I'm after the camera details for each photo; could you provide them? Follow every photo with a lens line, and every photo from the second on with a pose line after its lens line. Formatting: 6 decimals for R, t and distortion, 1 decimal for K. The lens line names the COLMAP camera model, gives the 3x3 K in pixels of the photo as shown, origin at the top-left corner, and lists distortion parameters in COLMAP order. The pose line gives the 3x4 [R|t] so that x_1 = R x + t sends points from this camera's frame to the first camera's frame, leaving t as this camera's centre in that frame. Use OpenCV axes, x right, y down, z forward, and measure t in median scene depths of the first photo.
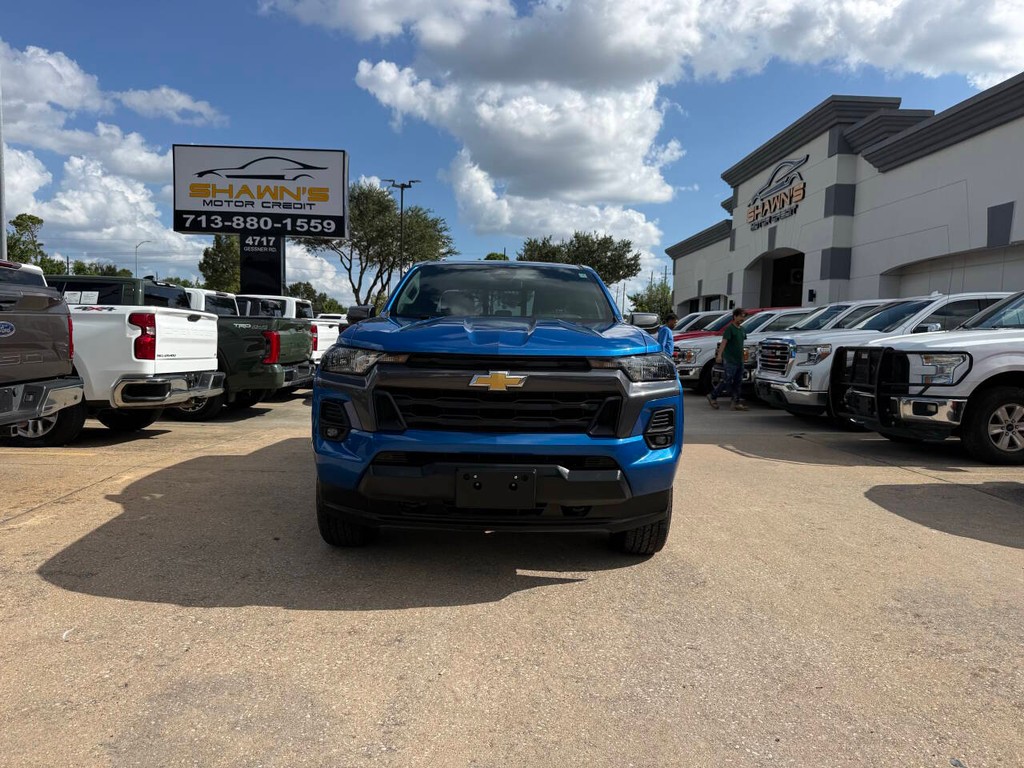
lens RADIAL K [[718.5, 0, 514.3], [0, 718.5, 384.1], [0, 0, 1]] dist [0.042101, -0.048390]
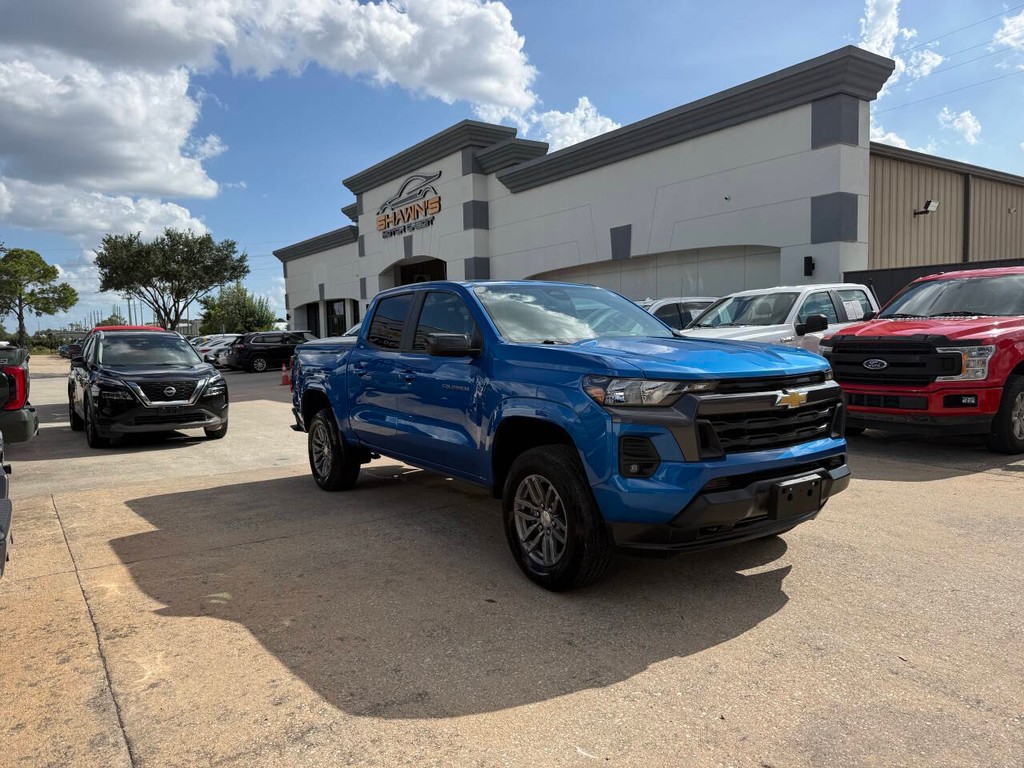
lens RADIAL K [[718.5, 0, 513.5], [0, 718.5, 381.8], [0, 0, 1]] dist [0.042101, -0.048390]
pose [[0.833111, -0.081174, 0.547117, -0.454663], [0.083959, 0.996269, 0.019967, -0.041911], [-0.546697, 0.029301, 0.836818, 0.139619]]
